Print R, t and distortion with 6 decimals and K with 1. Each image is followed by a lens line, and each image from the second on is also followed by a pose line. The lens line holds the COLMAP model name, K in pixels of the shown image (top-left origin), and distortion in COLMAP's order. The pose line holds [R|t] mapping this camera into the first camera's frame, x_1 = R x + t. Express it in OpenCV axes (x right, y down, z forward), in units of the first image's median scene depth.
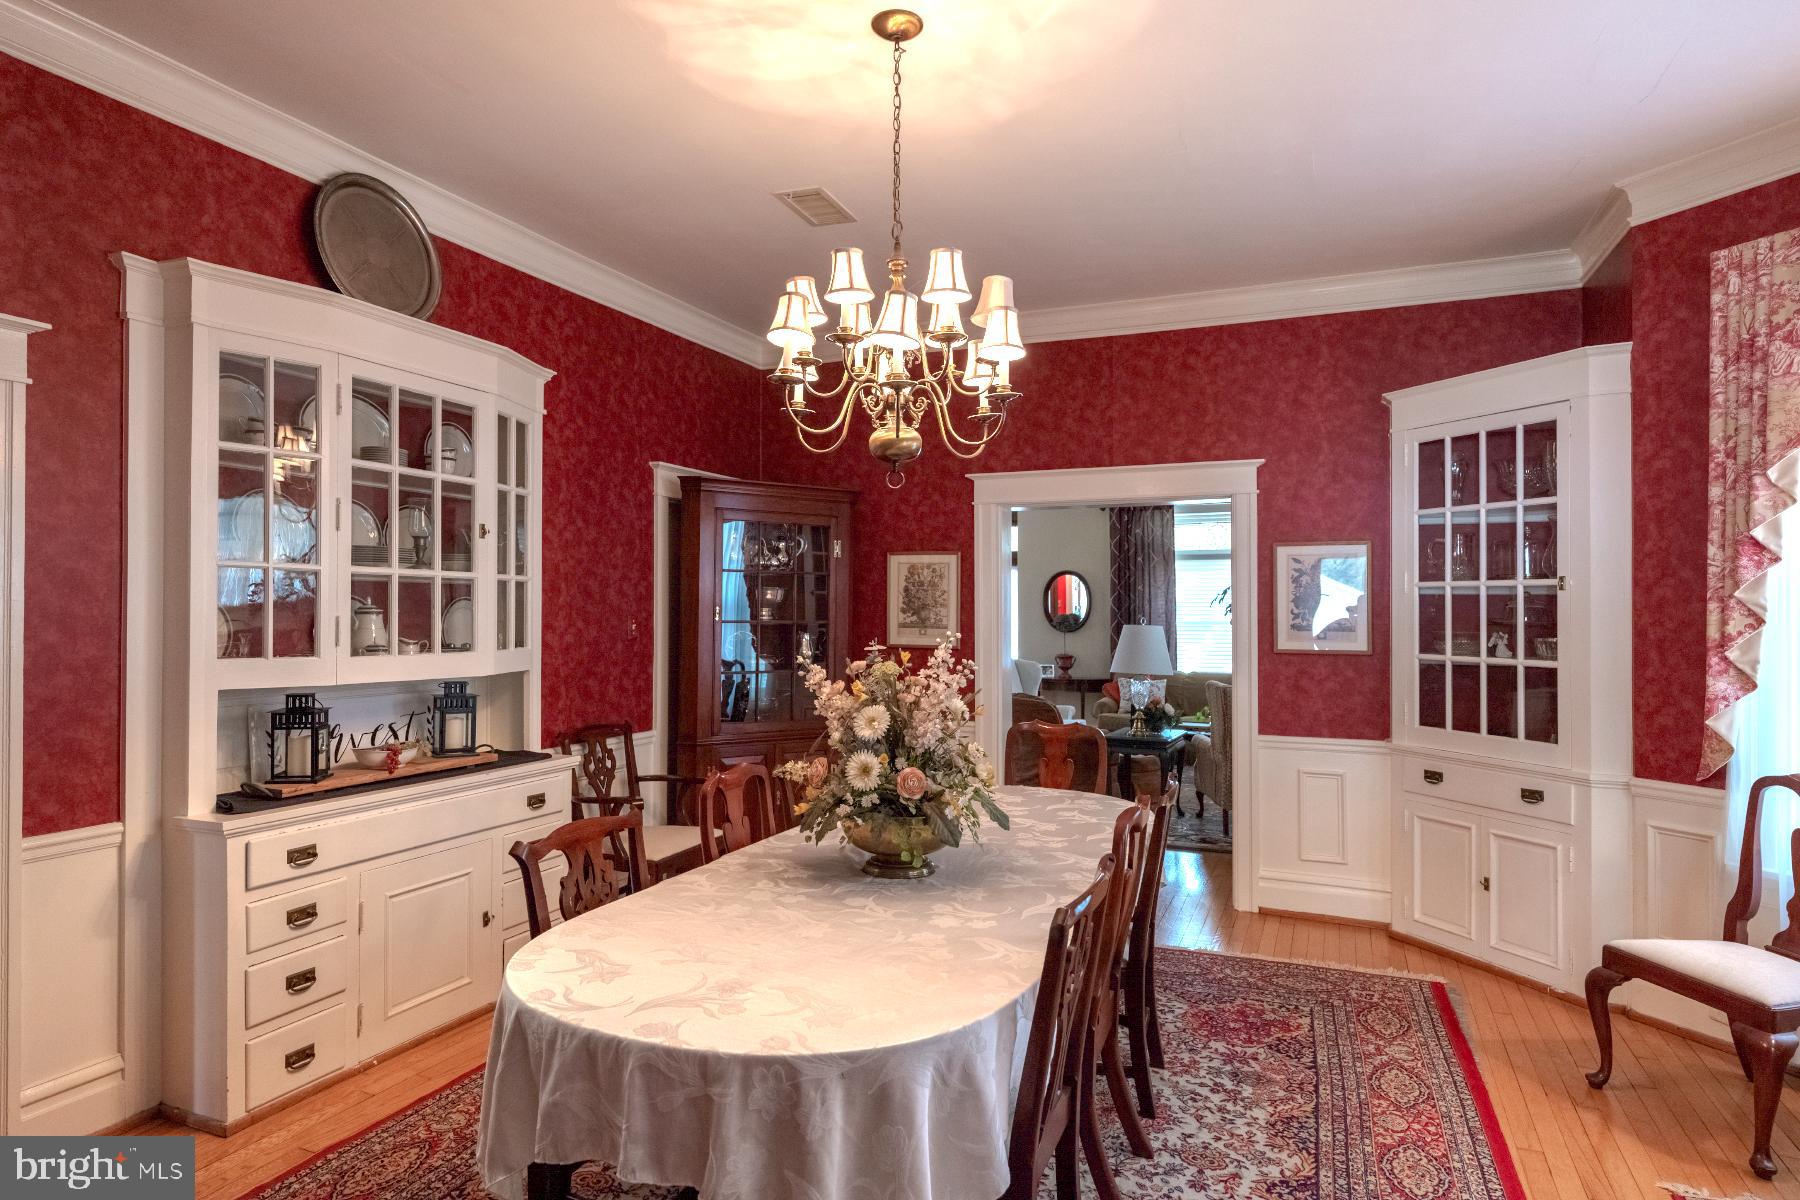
lens RADIAL K [[1032.0, 0, 900.0], [0, 1032.0, 600.0], [0, 0, 1]] dist [0.013415, -0.018808]
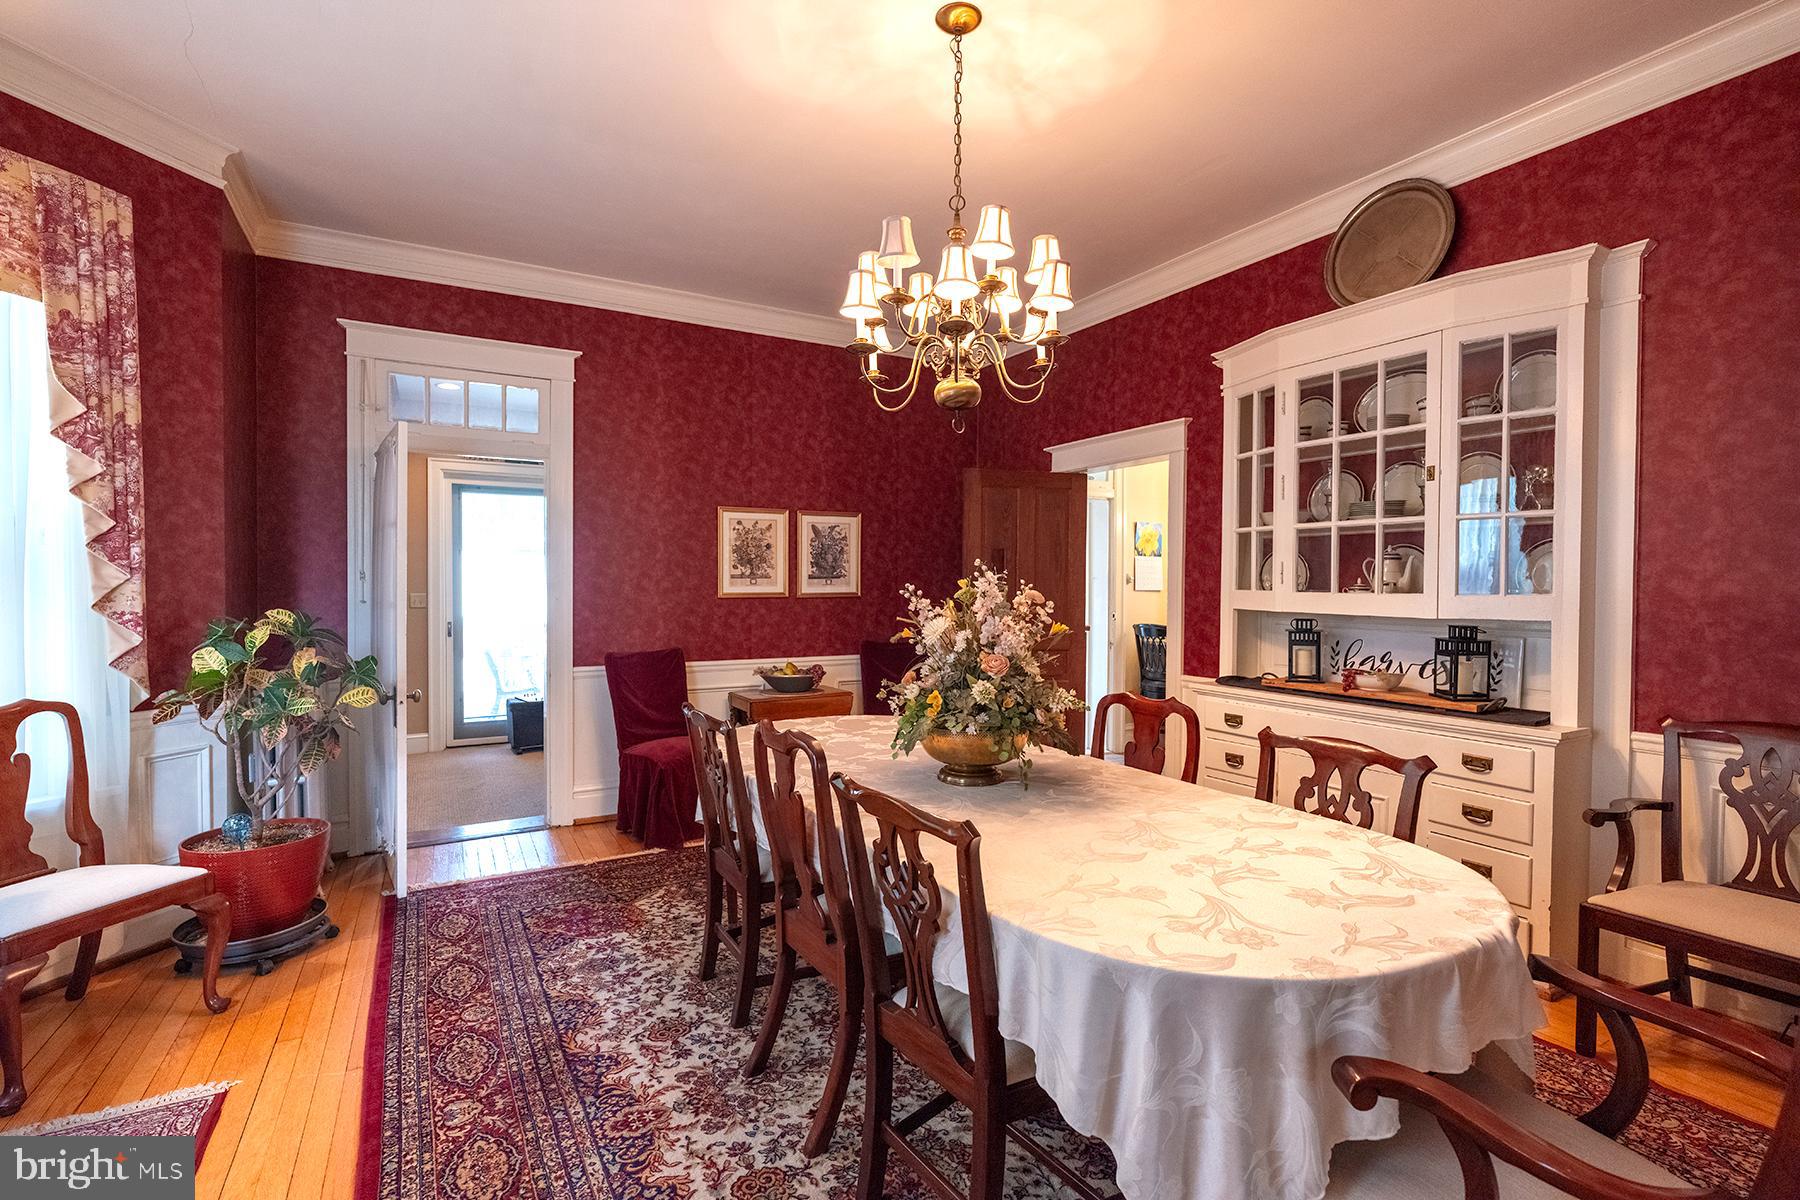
lens RADIAL K [[827.1, 0, 900.0], [0, 827.1, 600.0], [0, 0, 1]] dist [-0.001642, -0.000181]
pose [[-0.609412, 0.008497, -0.792808, 0.610940], [0.001619, 0.999954, 0.009473, 0.052994], [0.792852, 0.004489, -0.609398, 1.219791]]
